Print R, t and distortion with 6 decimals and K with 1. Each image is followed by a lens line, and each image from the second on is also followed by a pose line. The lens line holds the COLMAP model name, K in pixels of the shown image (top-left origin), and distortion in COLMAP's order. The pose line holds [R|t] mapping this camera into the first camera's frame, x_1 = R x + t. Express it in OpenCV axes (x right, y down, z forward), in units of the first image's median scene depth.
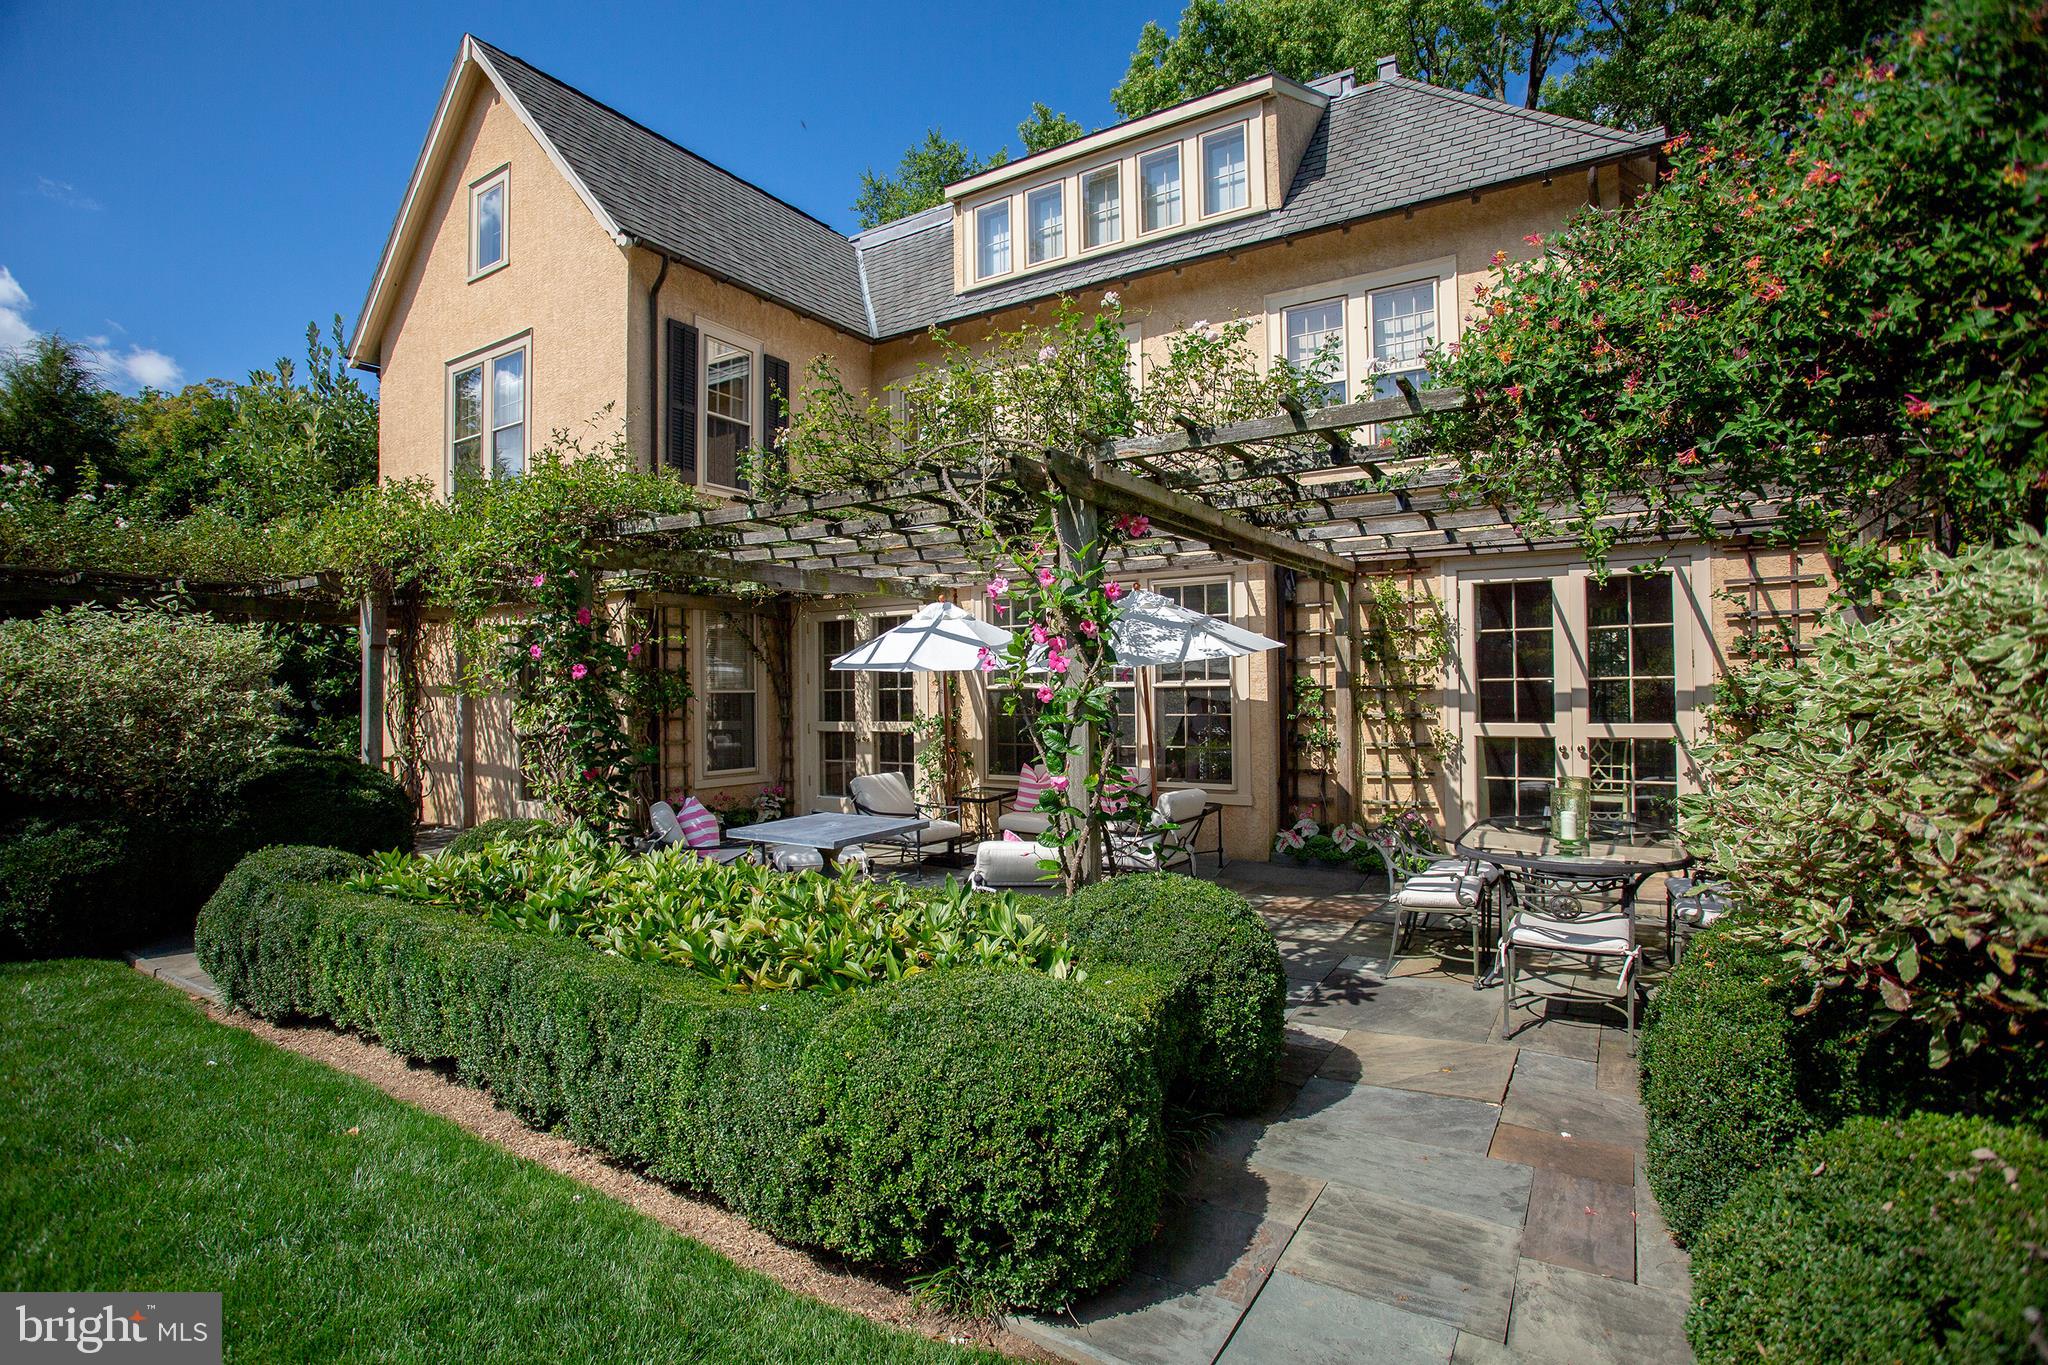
lens RADIAL K [[998.6, 0, 1024.0], [0, 998.6, 682.5], [0, 0, 1]] dist [-0.059149, 0.017869]
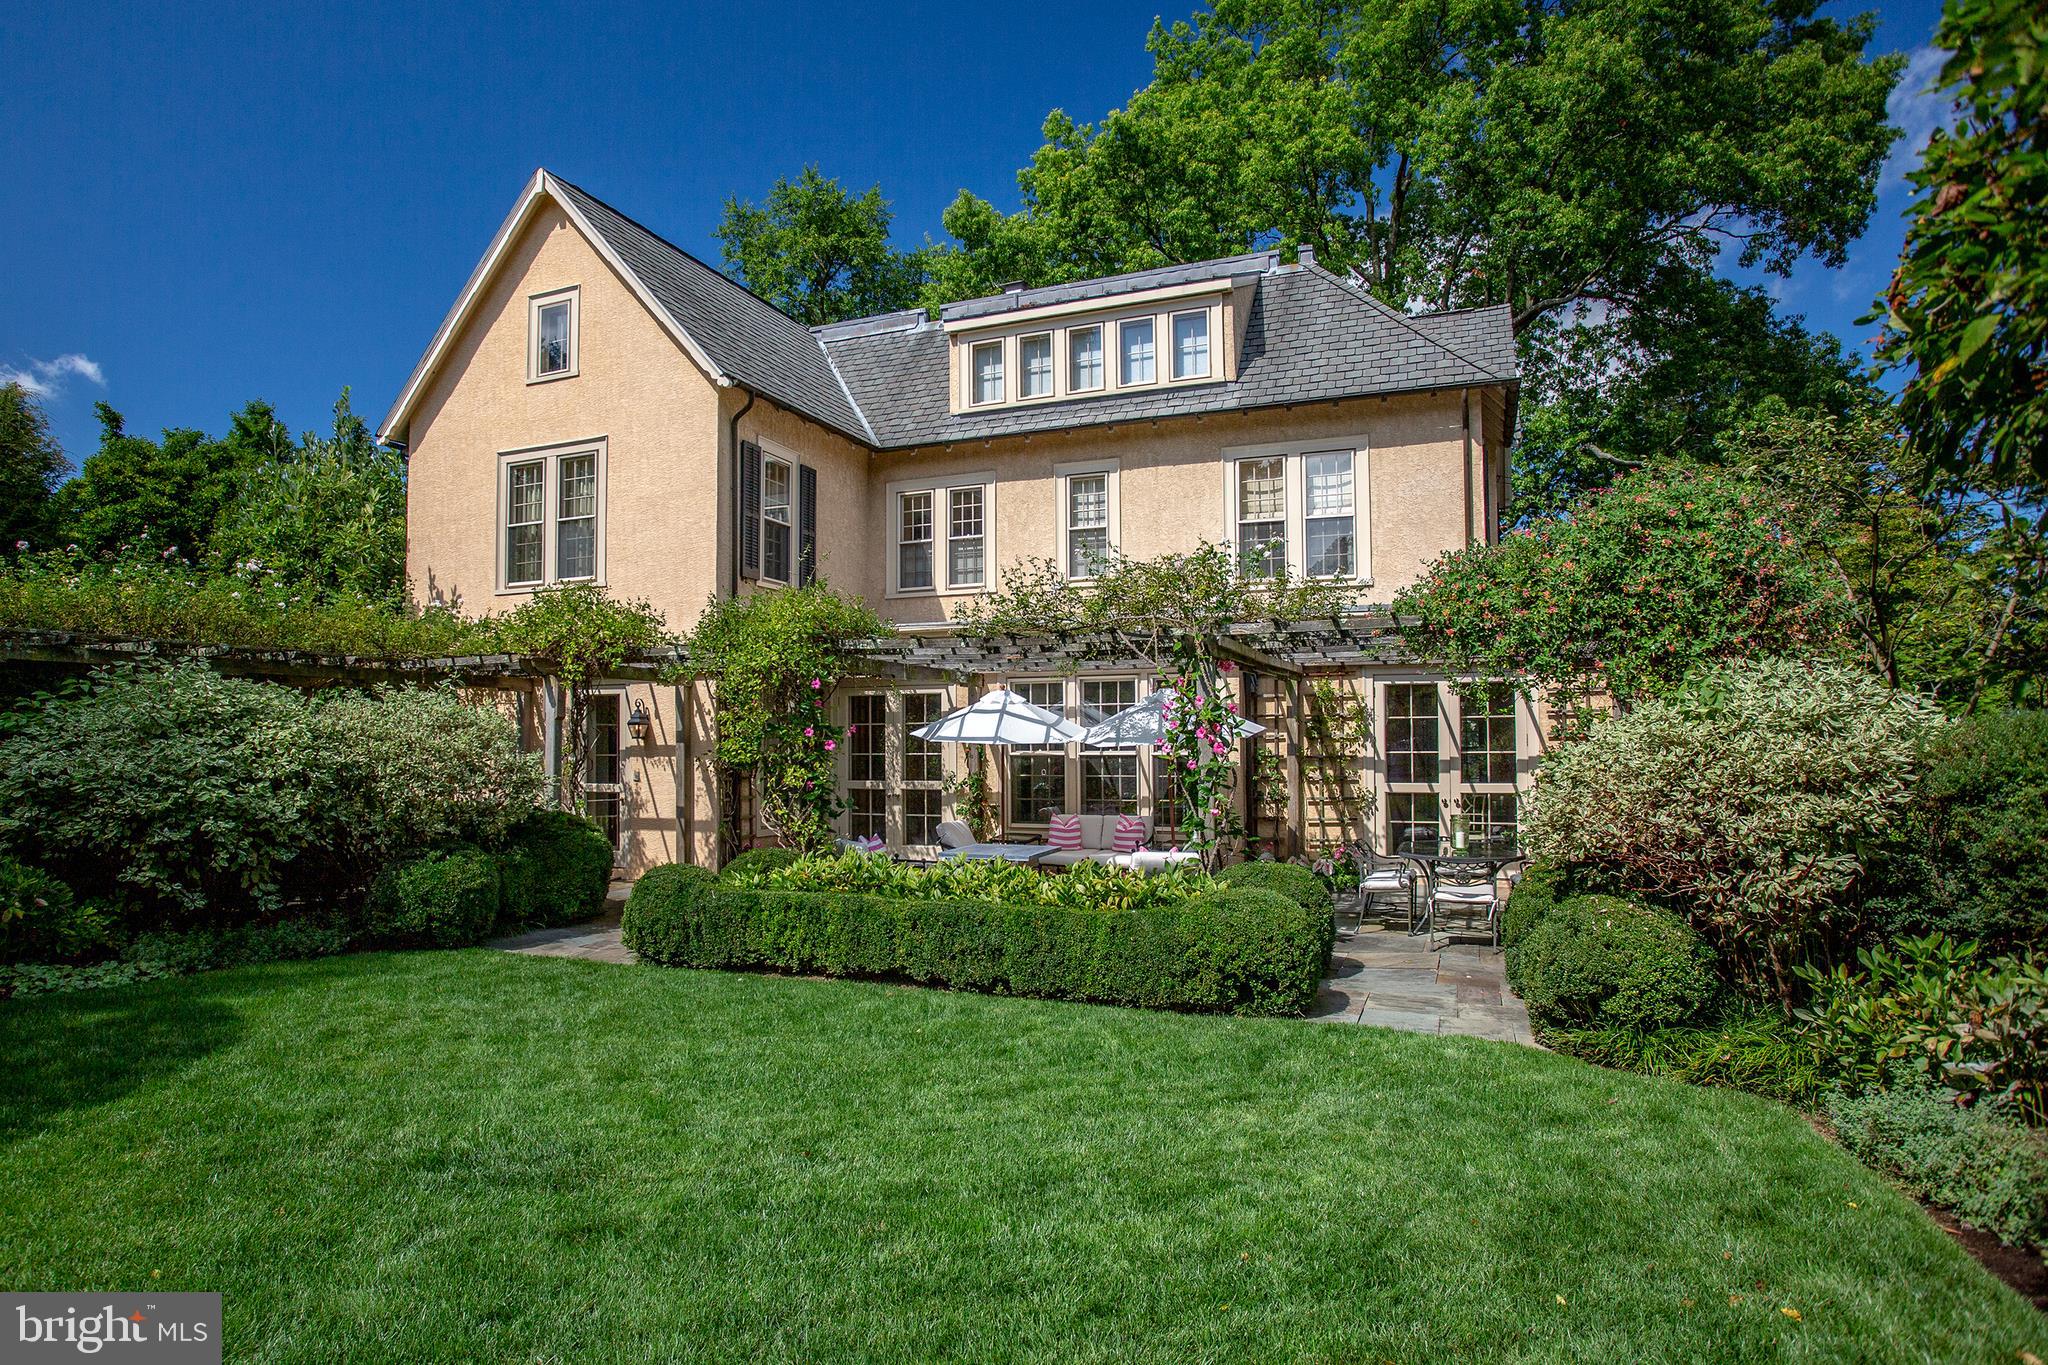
lens RADIAL K [[1124.7, 0, 1022.8], [0, 1124.7, 721.4], [0, 0, 1]] dist [-0.056942, 0.000342]
pose [[0.985315, 0.012370, 0.170299, -0.310767], [-0.009841, 0.999829, -0.015685, -0.015832], [-0.170464, 0.013779, 0.985268, -0.465732]]
